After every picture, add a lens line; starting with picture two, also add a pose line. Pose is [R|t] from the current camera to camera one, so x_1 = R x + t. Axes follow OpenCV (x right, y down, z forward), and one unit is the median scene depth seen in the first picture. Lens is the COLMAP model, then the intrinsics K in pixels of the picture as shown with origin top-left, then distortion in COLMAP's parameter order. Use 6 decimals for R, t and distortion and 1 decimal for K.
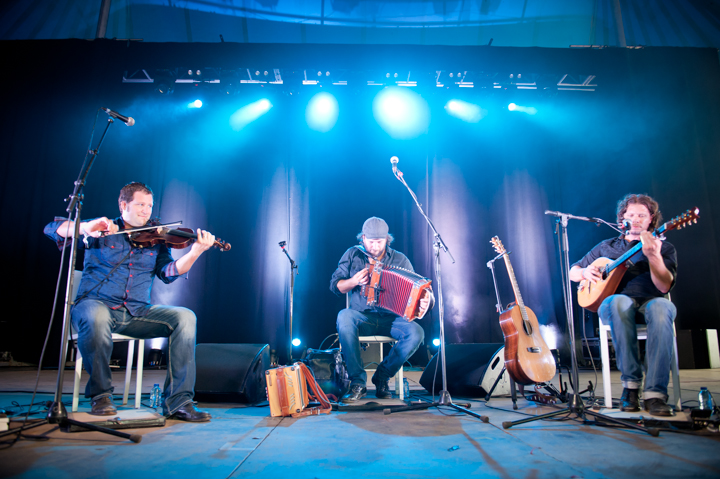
lens RADIAL K [[511.1, 0, 360.0], [0, 511.1, 239.5], [0, 0, 1]] dist [-0.054018, -0.001362]
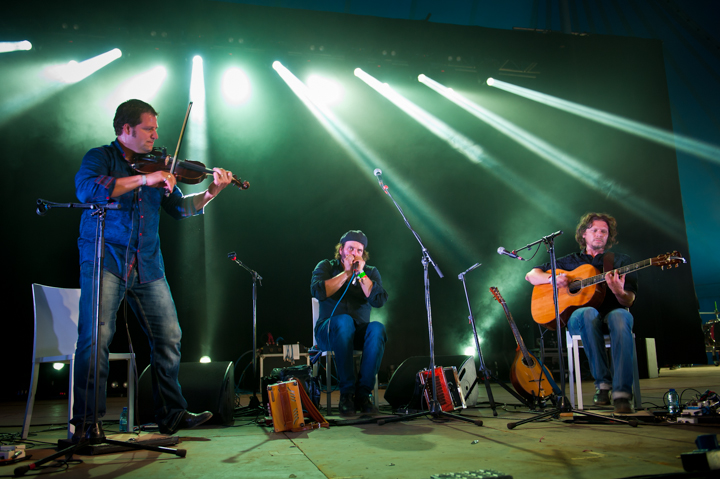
lens RADIAL K [[650.4, 0, 360.0], [0, 650.4, 239.5], [0, 0, 1]] dist [-0.039037, 0.008097]
pose [[0.978833, 0.009735, 0.204428, -0.238348], [-0.012886, 0.999818, 0.014090, -0.046225], [-0.204254, -0.016426, 0.978780, -0.250478]]
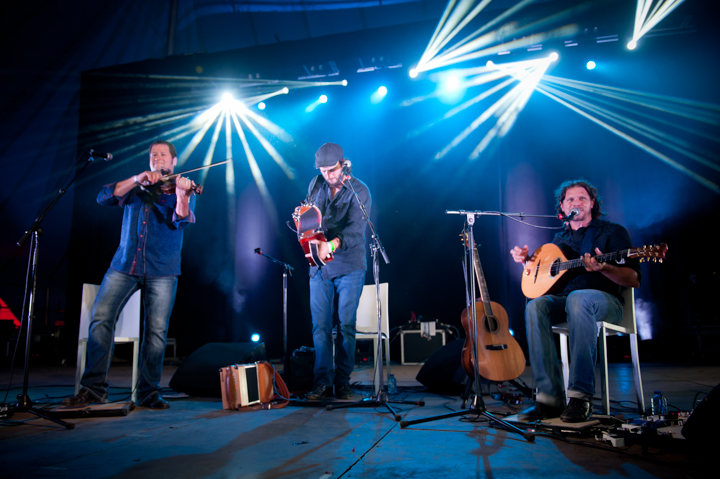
lens RADIAL K [[545.2, 0, 360.0], [0, 545.2, 239.5], [0, 0, 1]] dist [-0.029058, -0.000112]
pose [[0.962841, -0.060956, -0.263098, 0.401786], [0.069695, 0.997280, 0.024002, -0.031438], [0.260920, -0.041447, 0.964470, -0.059524]]
